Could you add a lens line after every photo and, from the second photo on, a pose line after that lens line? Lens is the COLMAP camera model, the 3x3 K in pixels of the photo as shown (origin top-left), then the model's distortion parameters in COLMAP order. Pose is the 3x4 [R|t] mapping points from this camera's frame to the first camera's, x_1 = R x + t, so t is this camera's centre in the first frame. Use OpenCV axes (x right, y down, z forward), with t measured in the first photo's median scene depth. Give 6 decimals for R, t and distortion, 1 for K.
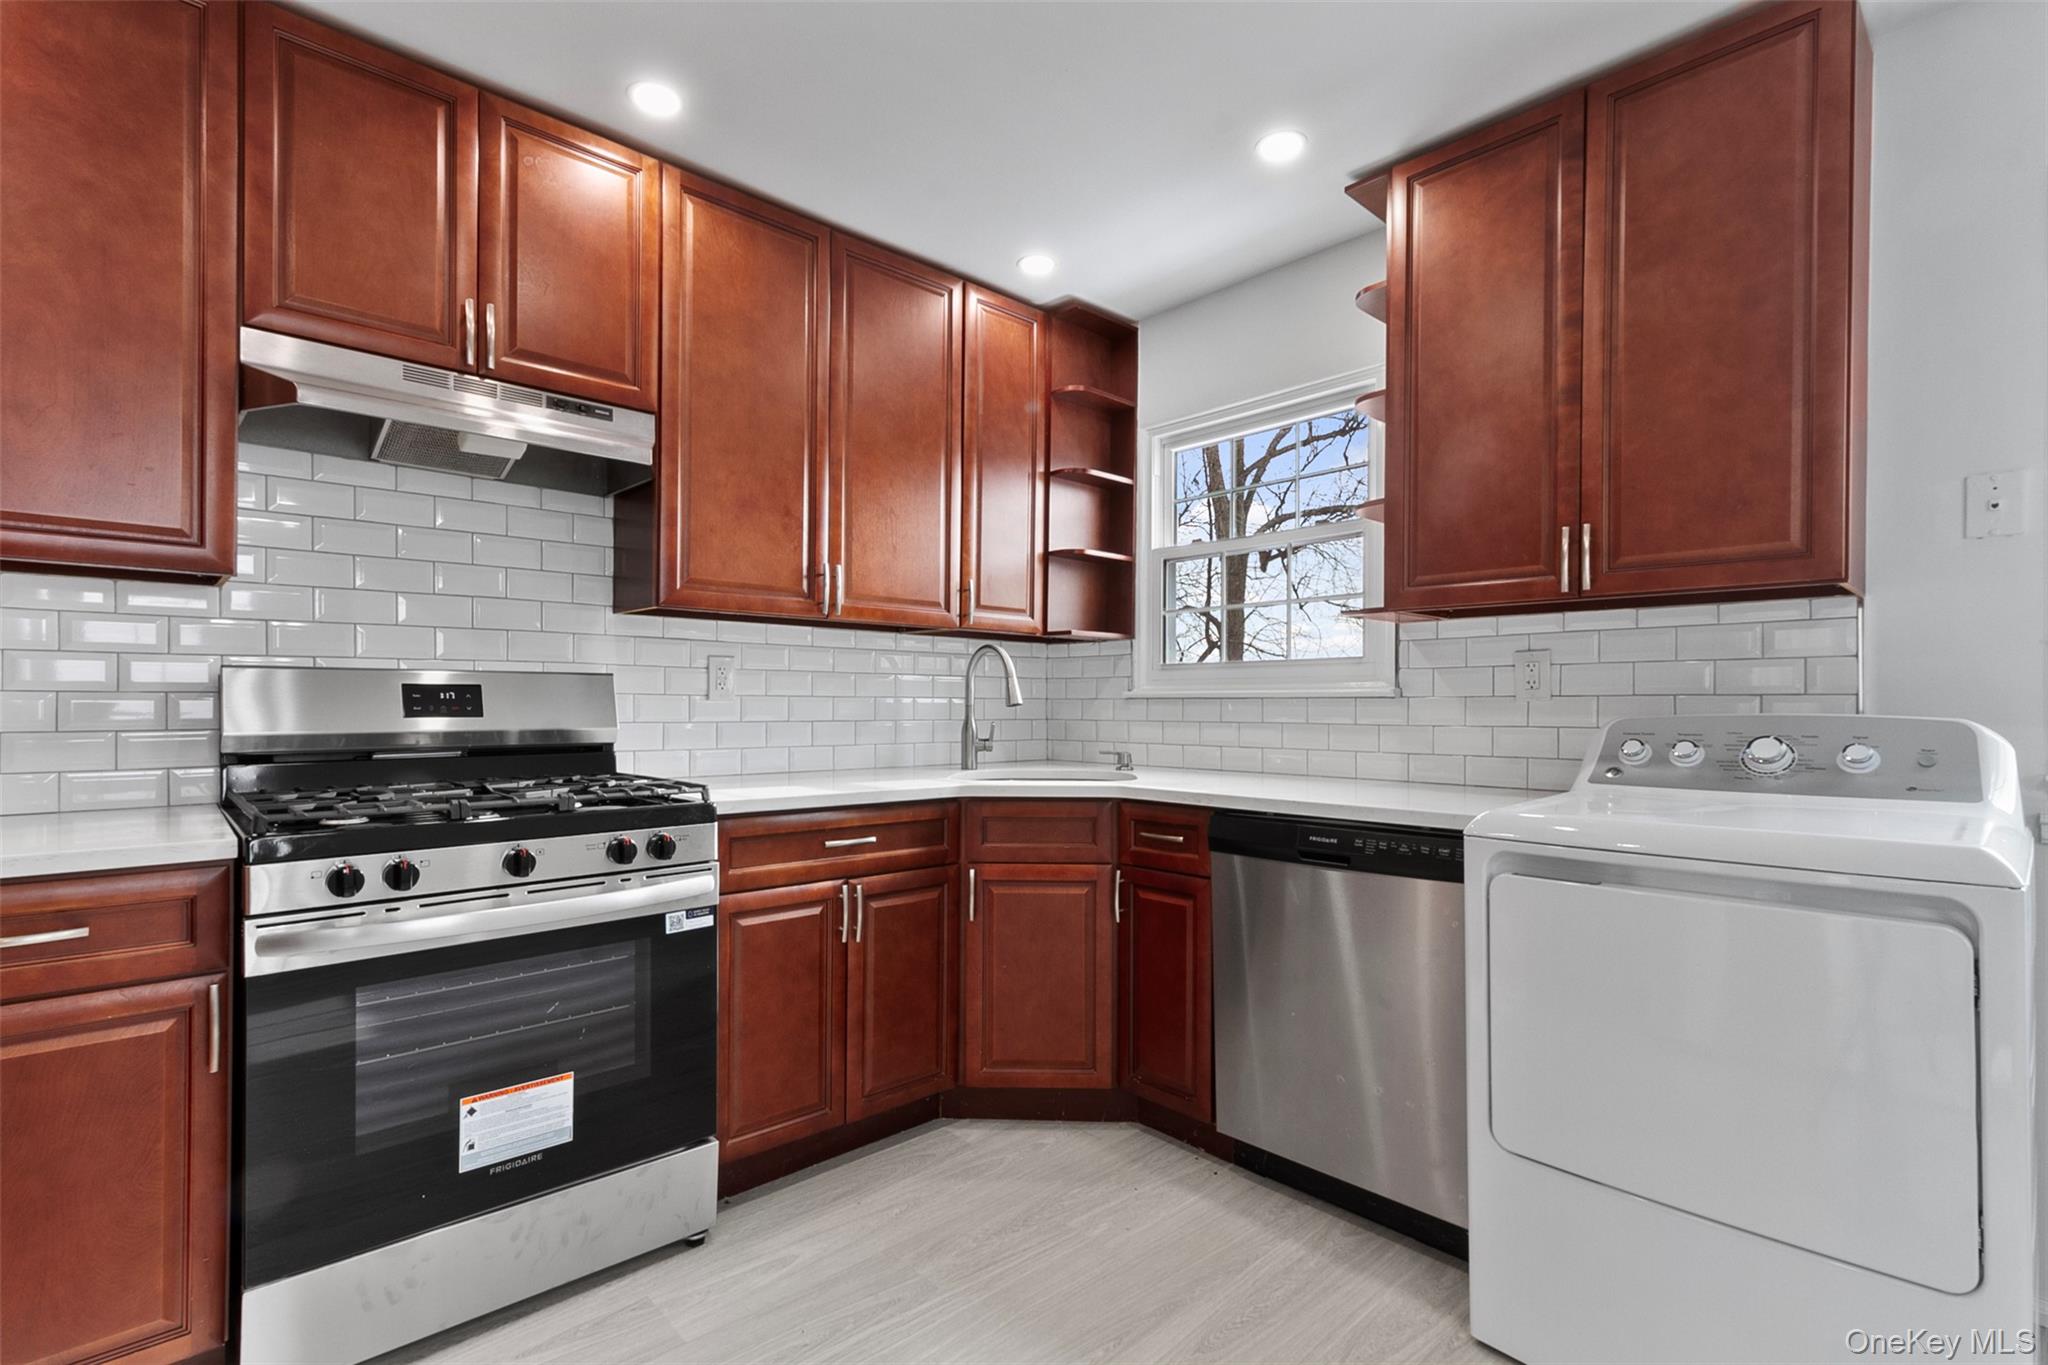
lens RADIAL K [[953.4, 0, 1027.2], [0, 953.4, 703.2], [0, 0, 1]] dist [0.013107, -0.000076]
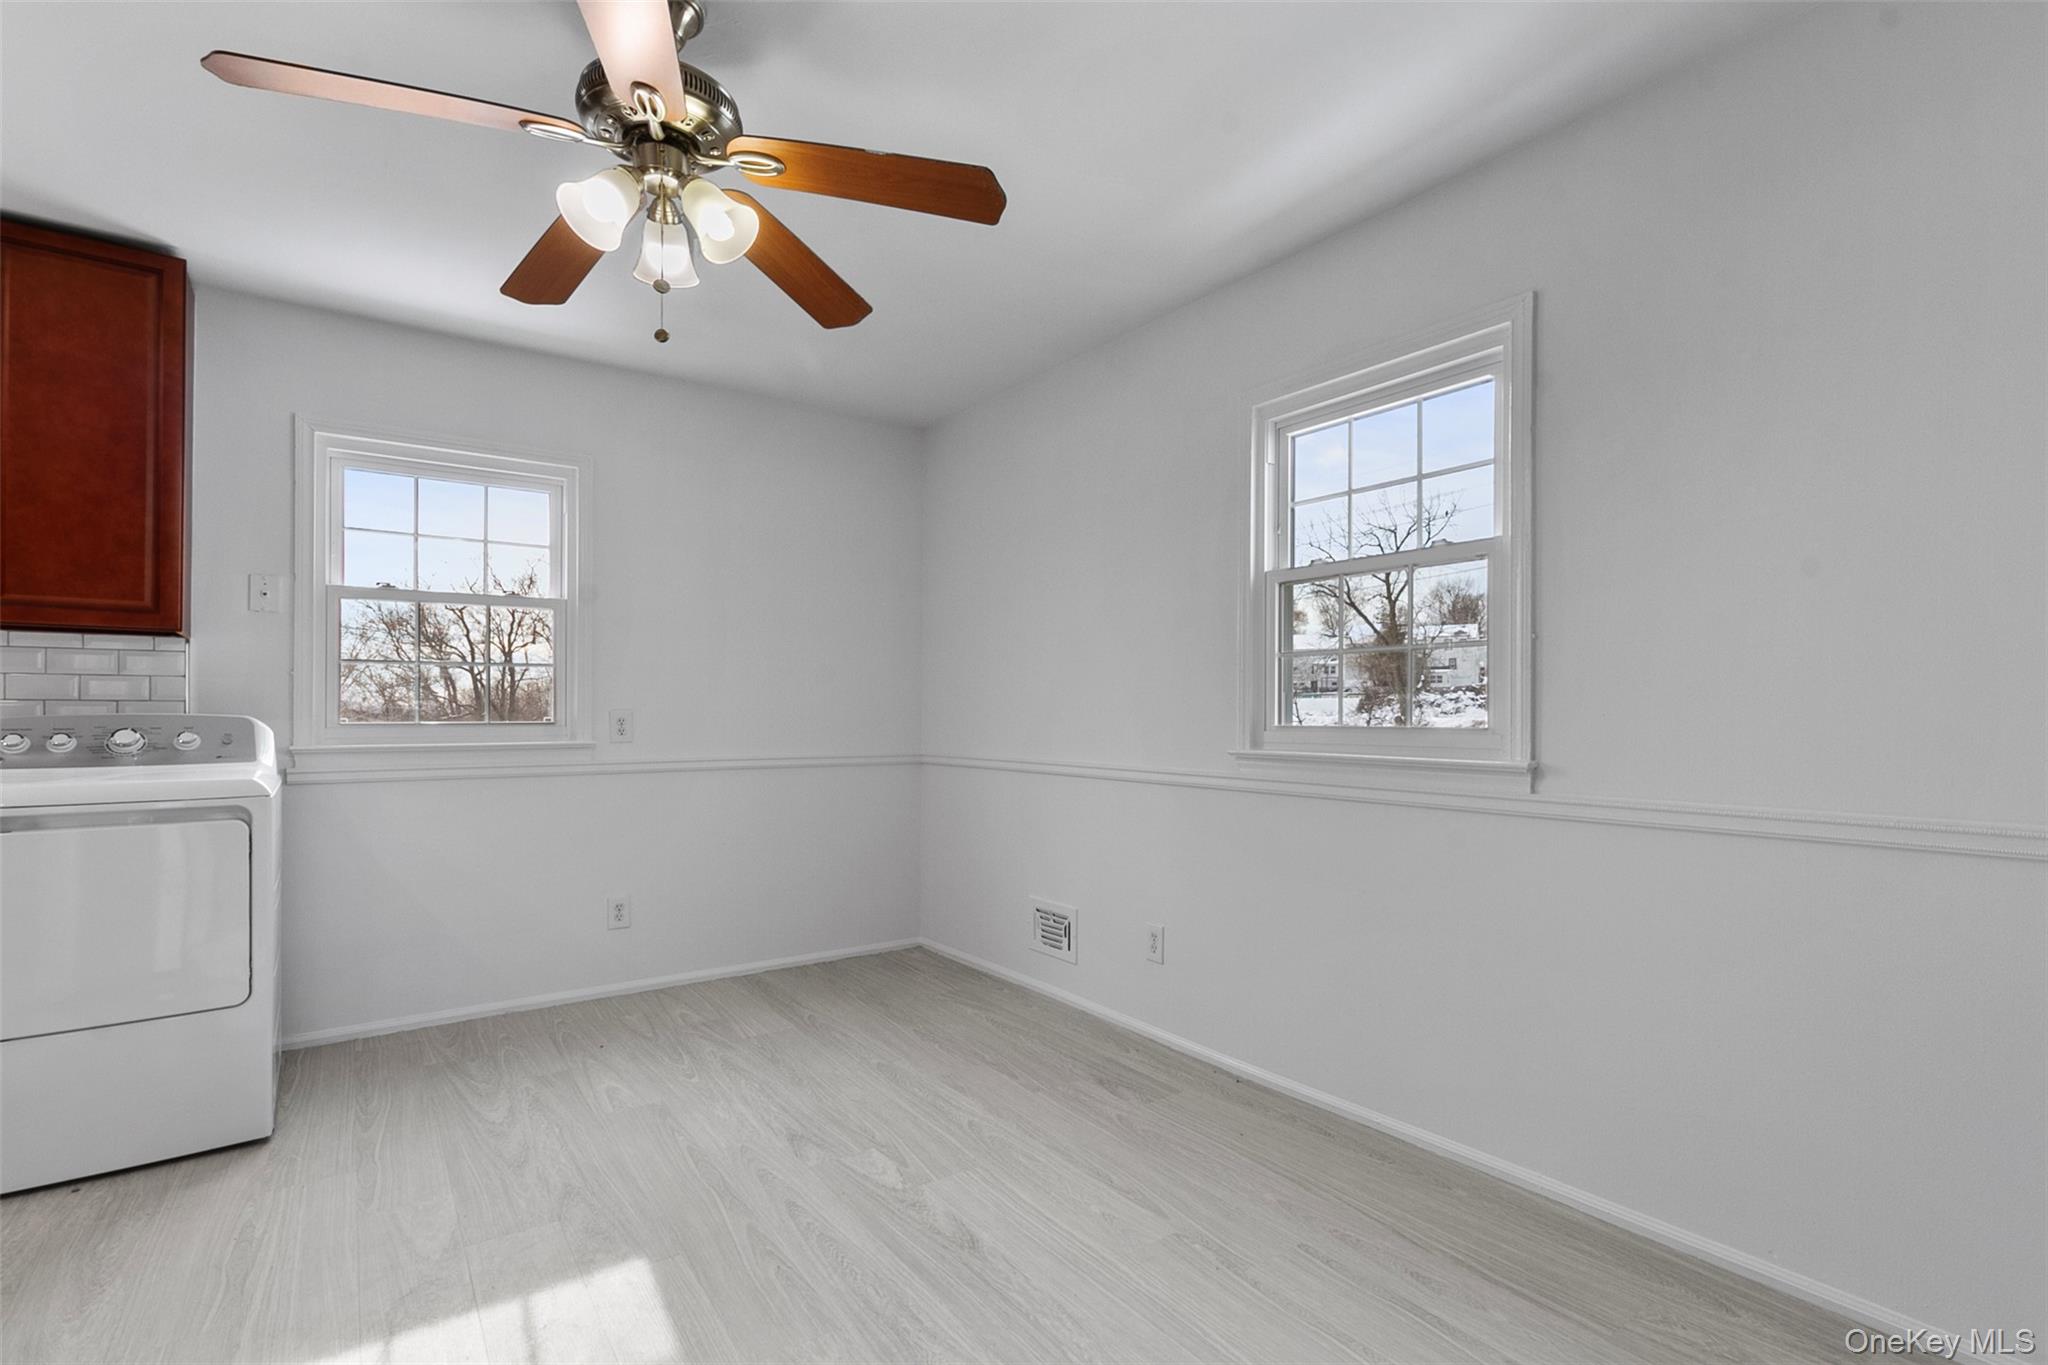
lens RADIAL K [[953.4, 0, 1027.2], [0, 953.4, 703.2], [0, 0, 1]] dist [0.013107, -0.000076]
pose [[0.122465, 0.008664, 0.992435, -0.354791], [-0.000419, 0.999962, -0.008678, 0.004949], [-0.992473, 0.000647, 0.122464, -0.372769]]
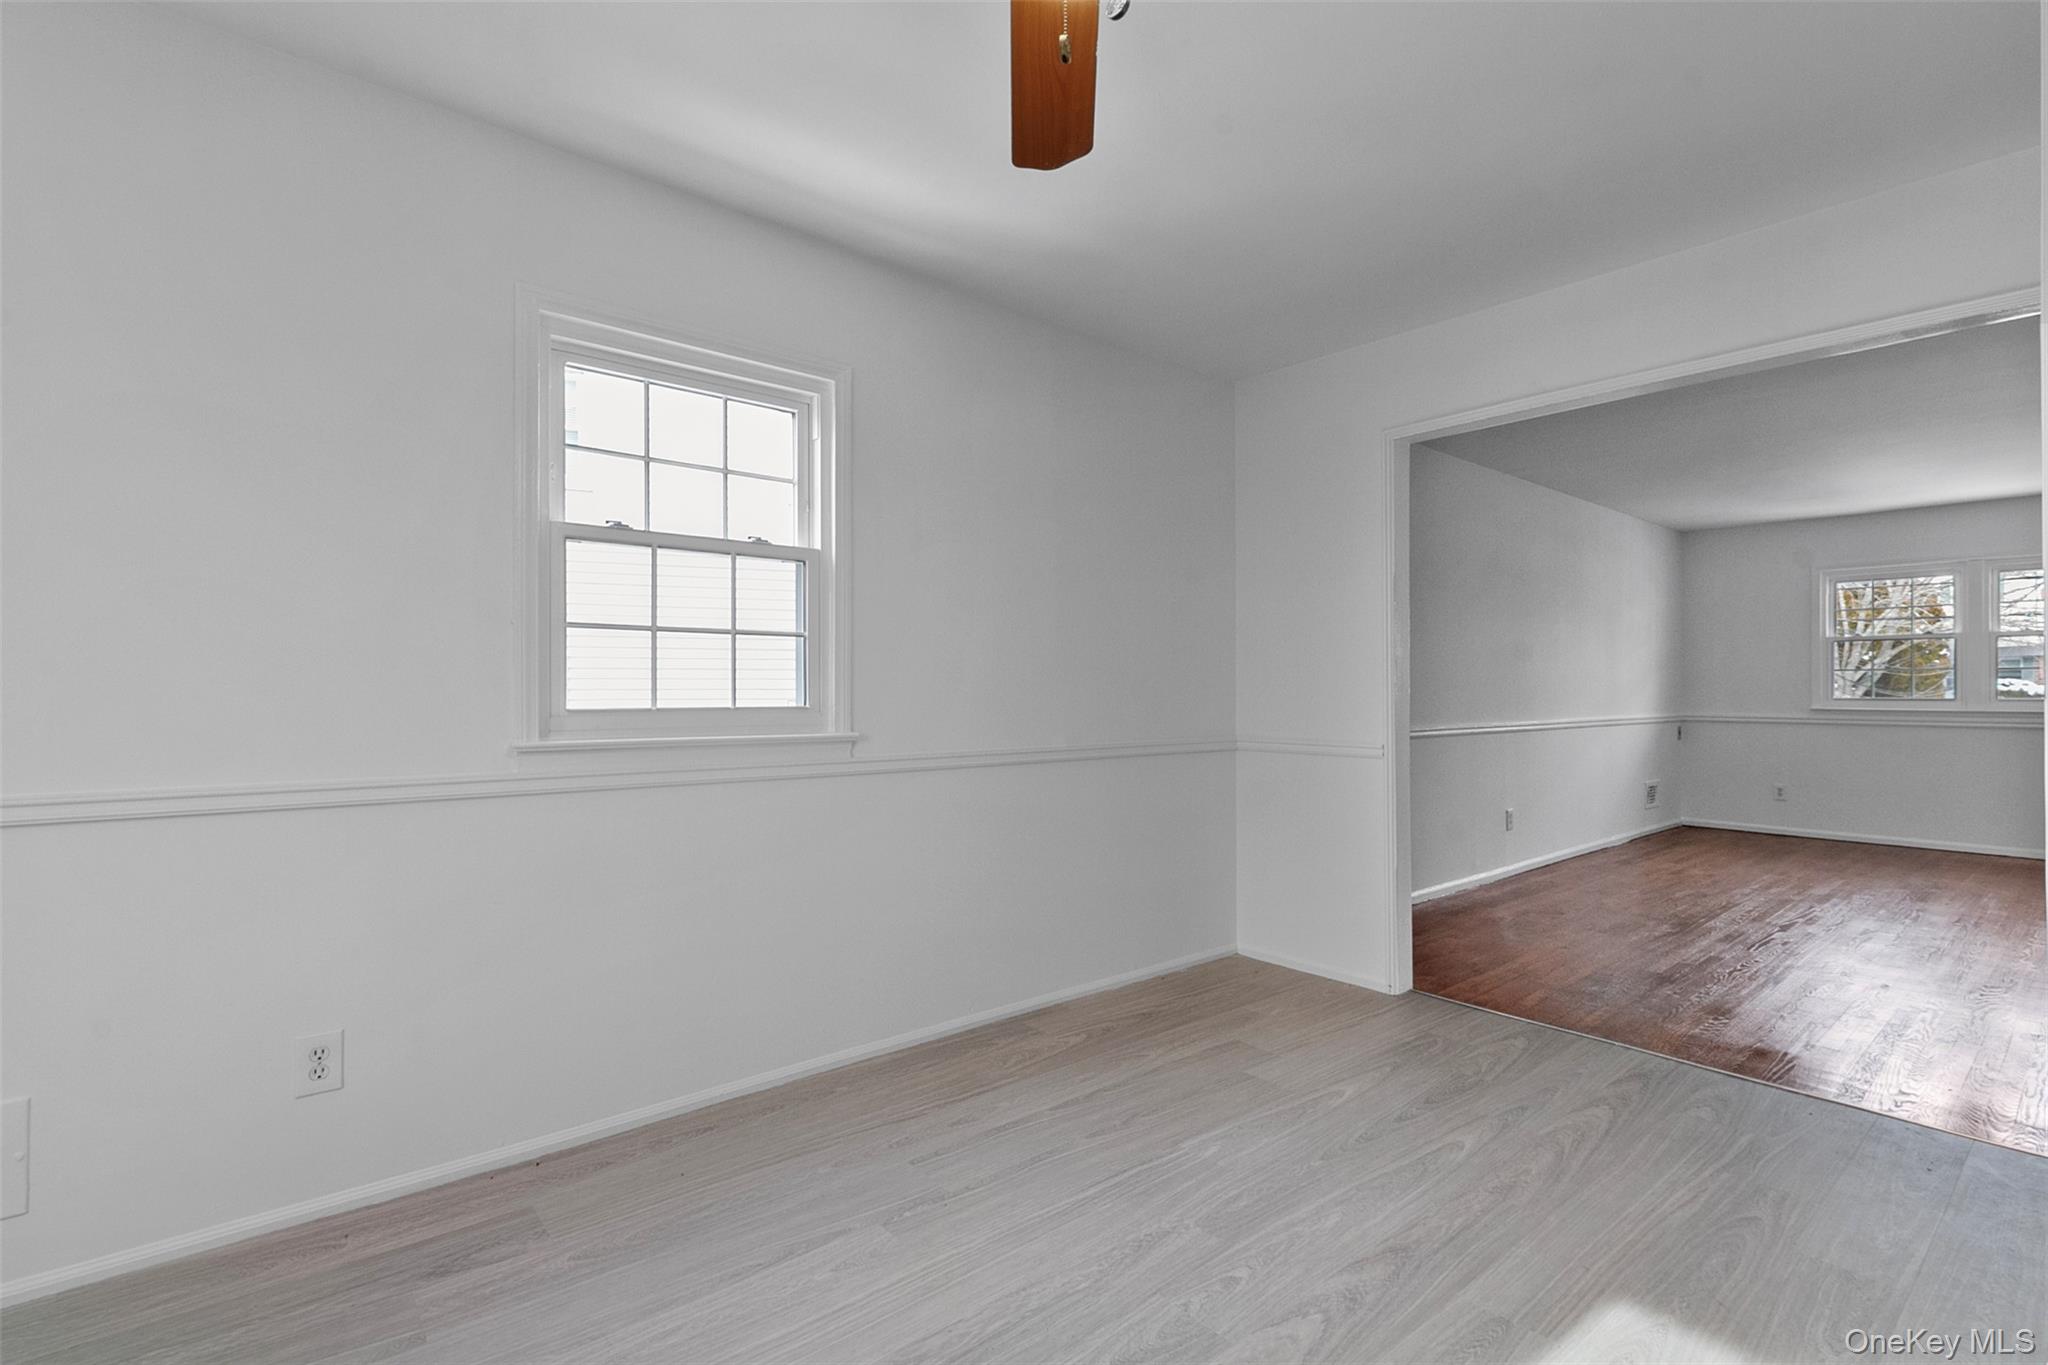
lens RADIAL K [[946.7, 0, 1032.6], [0, 946.7, 688.3], [0, 0, 1]] dist [0.010178, 0.000425]
pose [[-0.999068, -0.002659, 0.043079, 0.727409], [-0.002961, 0.999971, -0.006960, 0.006666], [-0.043060, -0.007081, -0.999047, 0.864141]]
